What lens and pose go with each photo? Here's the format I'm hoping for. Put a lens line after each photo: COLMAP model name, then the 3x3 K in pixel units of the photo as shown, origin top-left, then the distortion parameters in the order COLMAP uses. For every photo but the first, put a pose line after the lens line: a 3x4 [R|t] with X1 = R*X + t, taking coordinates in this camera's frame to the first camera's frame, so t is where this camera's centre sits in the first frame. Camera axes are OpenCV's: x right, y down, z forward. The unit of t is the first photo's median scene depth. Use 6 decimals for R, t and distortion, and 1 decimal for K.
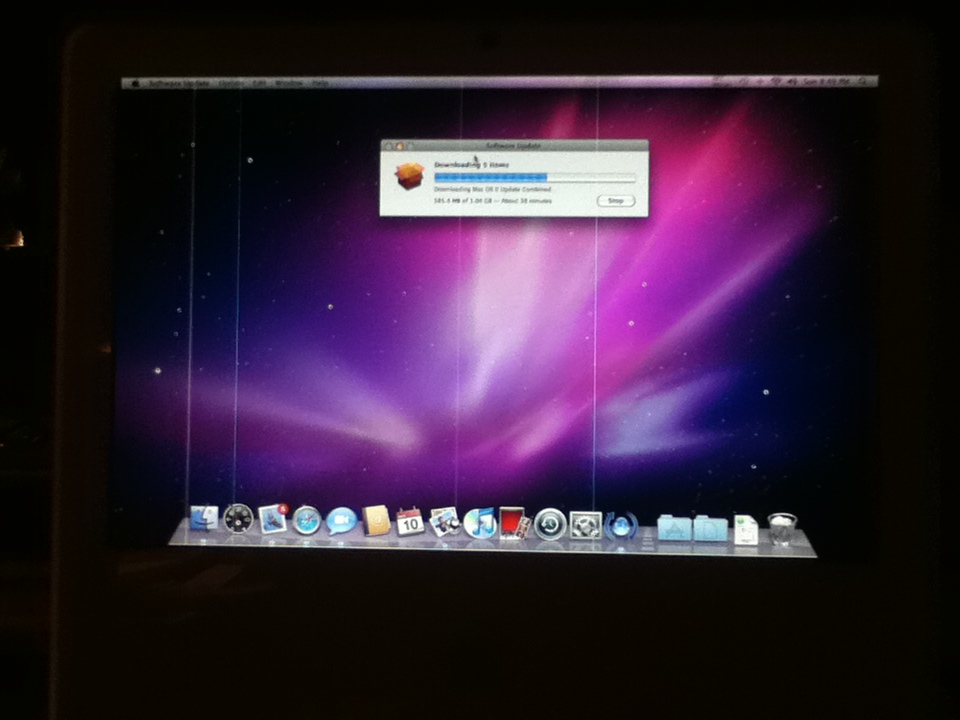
lens RADIAL K [[1814.5, 0, 480.0], [0, 1814.5, 360.0], [0, 0, 1]] dist [0.002032, 0.132724]
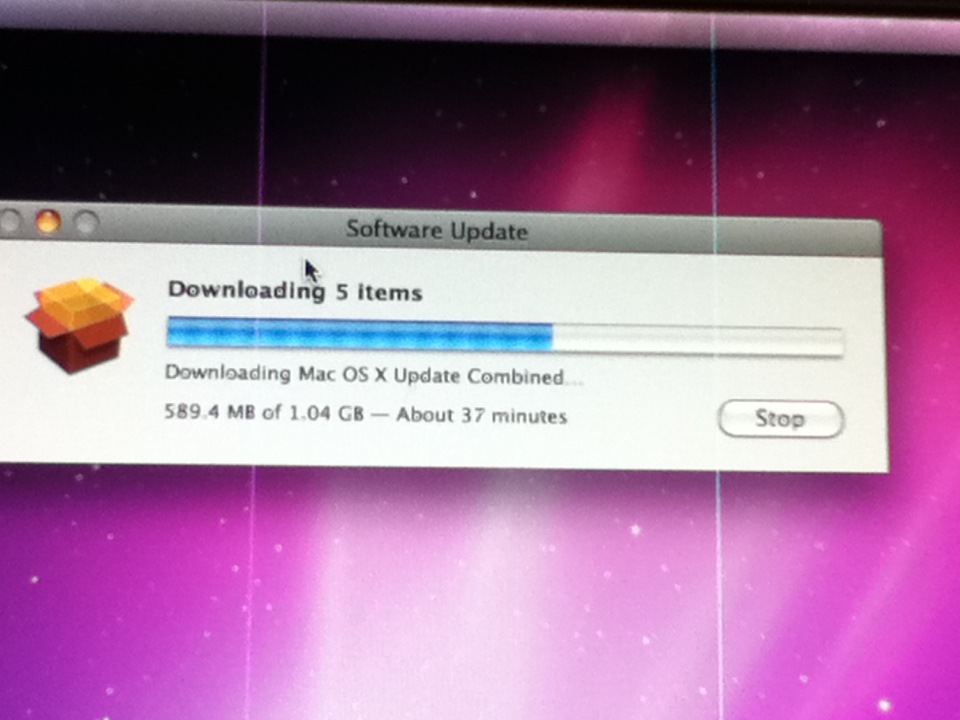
lens RADIAL K [[1814.5, 0, 480.0], [0, 1814.5, 360.0], [0, 0, 1]] dist [0.002032, 0.132724]
pose [[0.987161, 0.013932, 0.159122, -0.021833], [0.000207, 0.996077, -0.088493, -0.070442], [-0.159731, 0.087390, 0.983285, 0.707972]]
